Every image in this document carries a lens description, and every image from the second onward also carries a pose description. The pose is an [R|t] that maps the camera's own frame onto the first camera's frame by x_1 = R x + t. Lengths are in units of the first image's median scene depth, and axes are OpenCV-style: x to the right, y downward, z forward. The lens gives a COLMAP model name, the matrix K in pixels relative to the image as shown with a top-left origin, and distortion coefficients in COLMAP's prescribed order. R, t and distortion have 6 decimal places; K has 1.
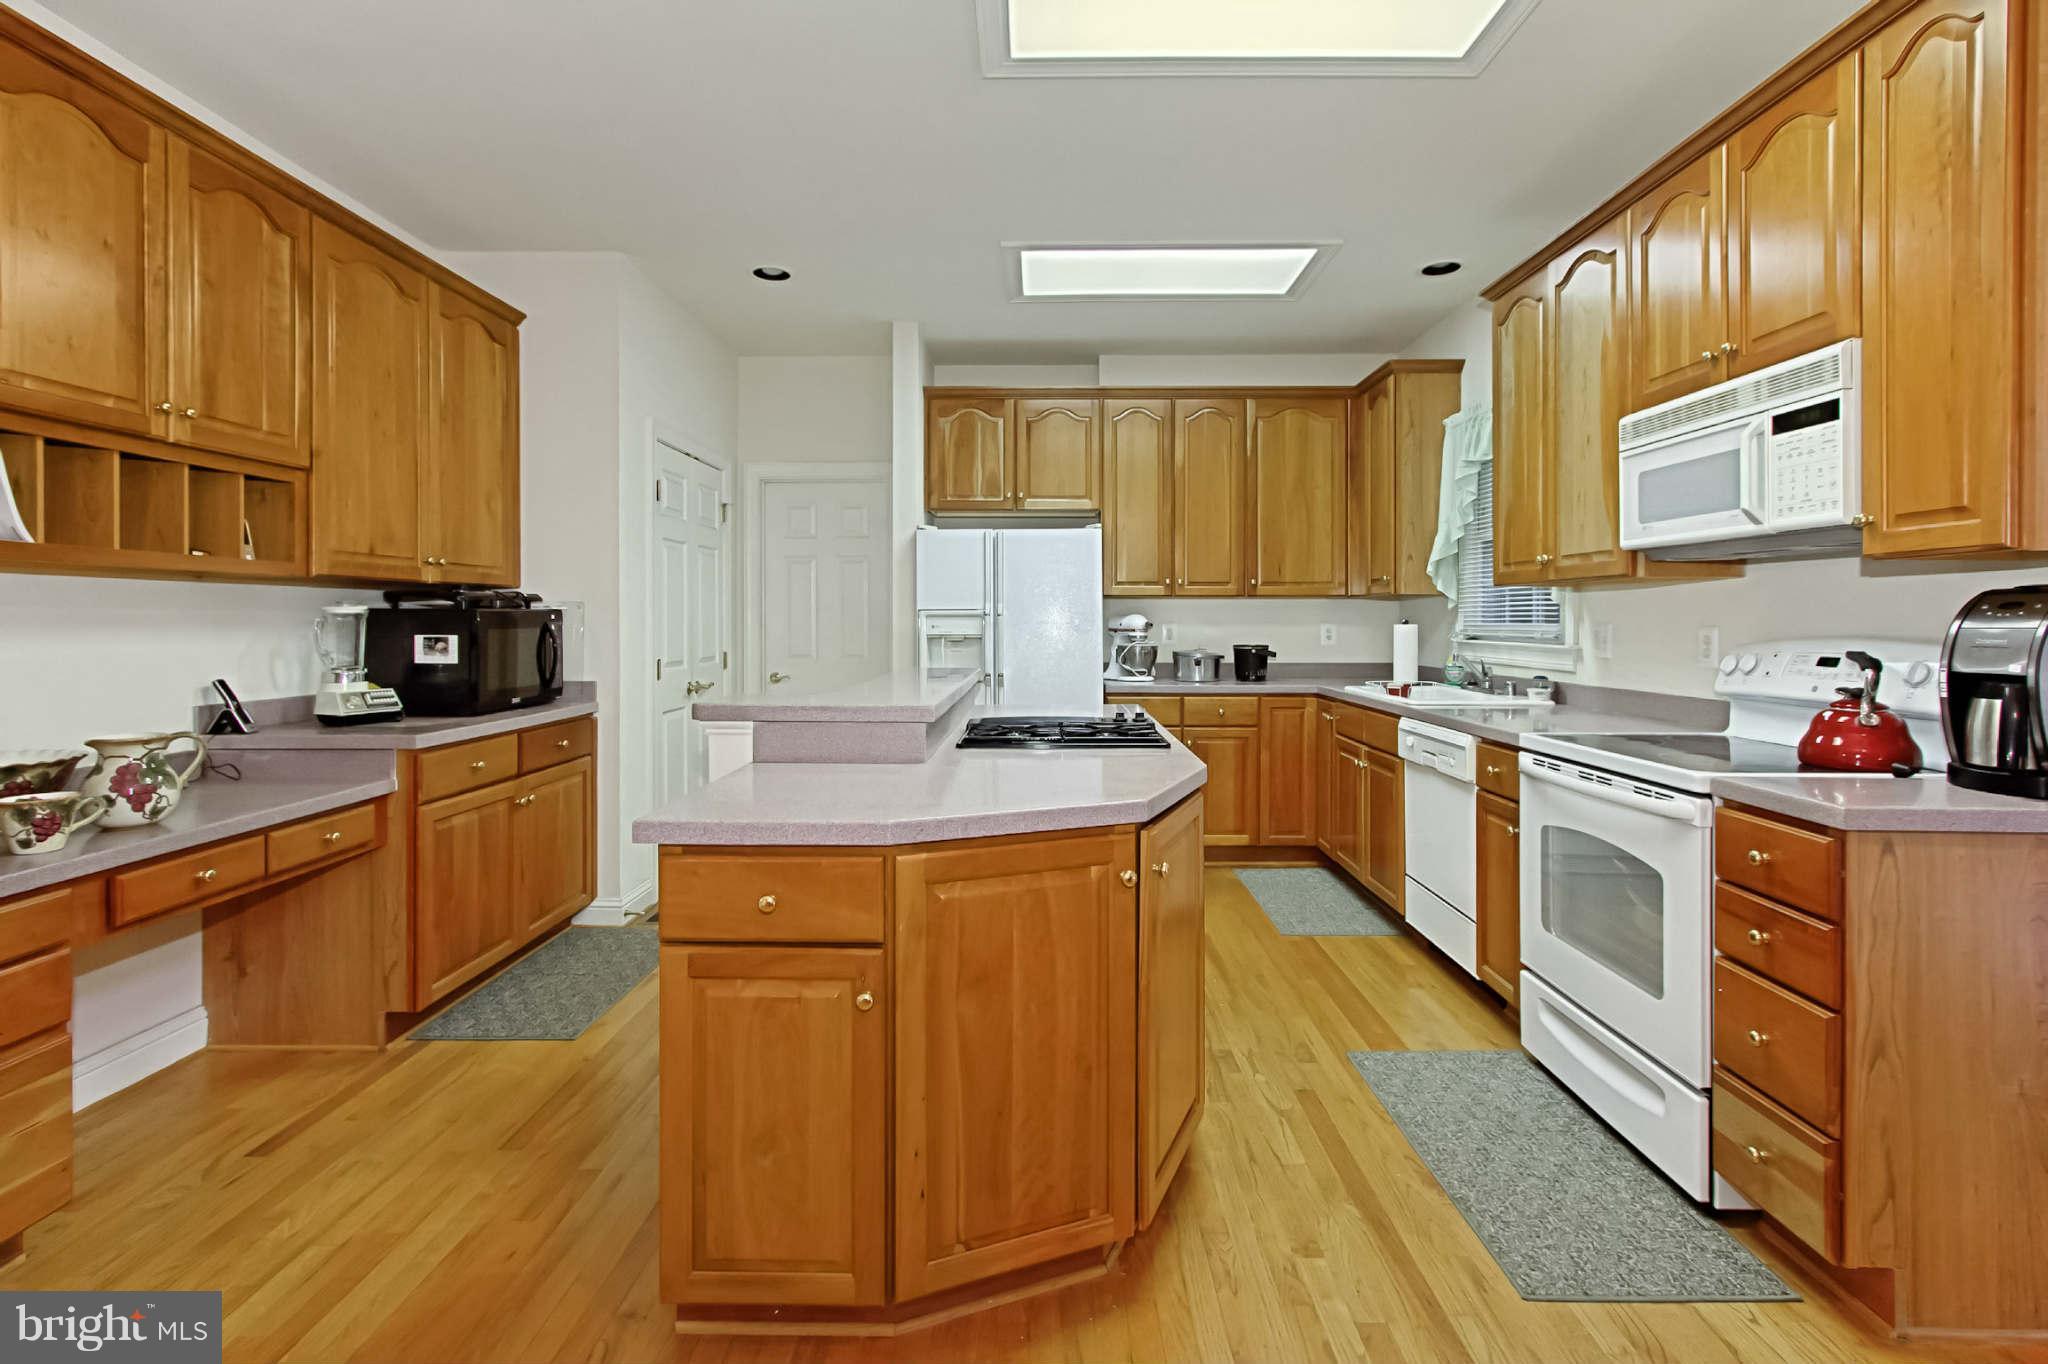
lens RADIAL K [[953.5, 0, 1030.1], [0, 953.5, 612.4], [0, 0, 1]] dist [-0.007512, 0.002441]
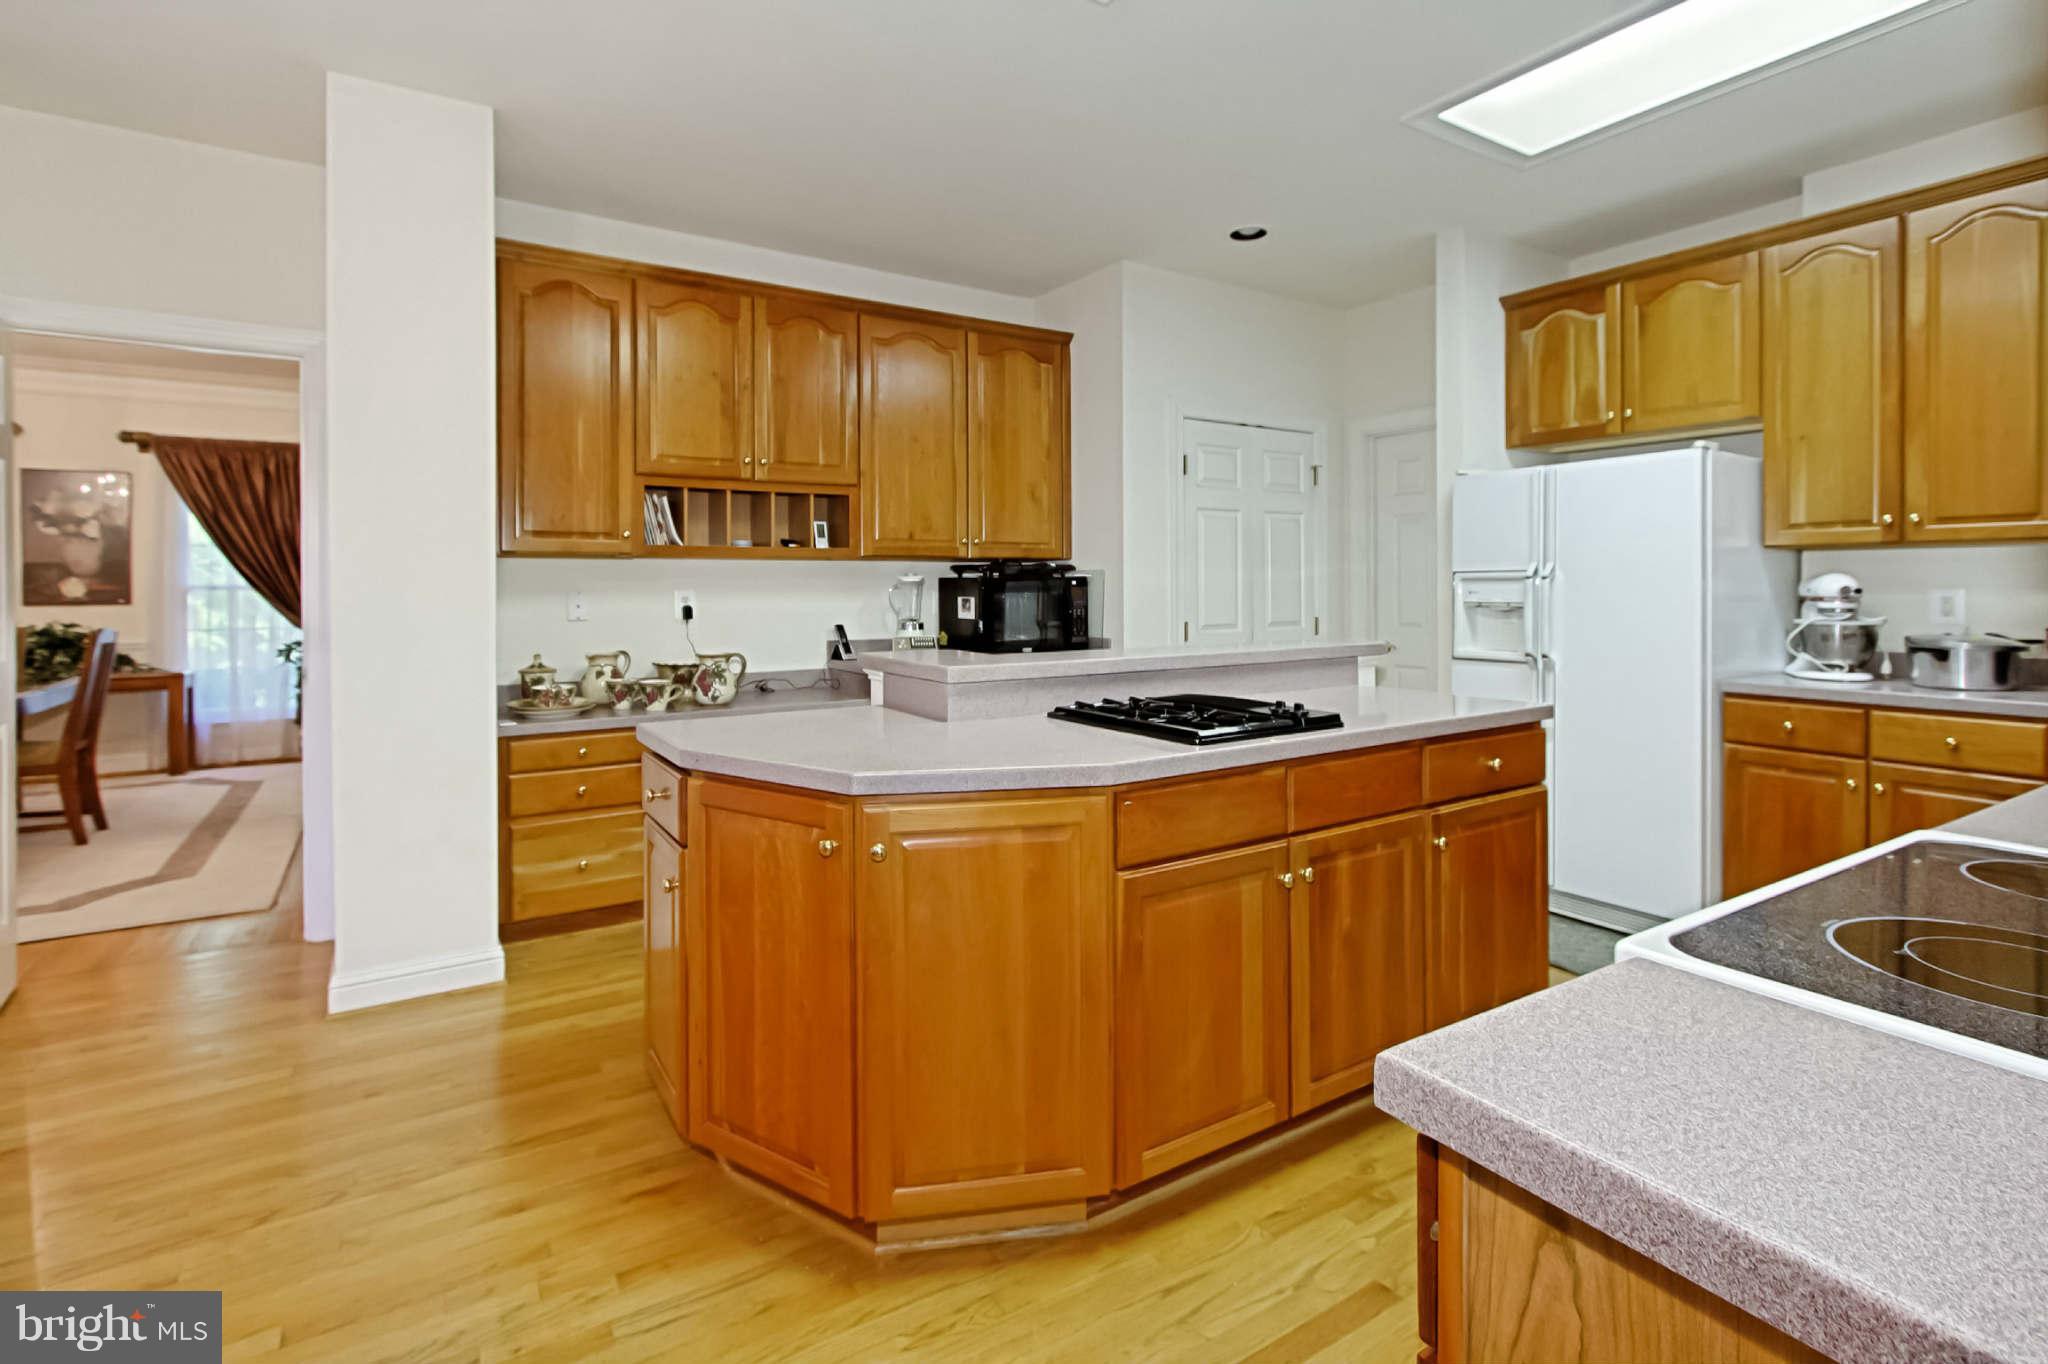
lens RADIAL K [[953.5, 0, 995.5], [0, 953.5, 572.0], [0, 0, 1]] dist [-0.007512, 0.002441]
pose [[0.551877, -0.013948, -0.833809, 0.516278], [0.010230, 0.999898, -0.009956, 0.002380], [0.833863, -0.003036, 0.551964, 0.299384]]
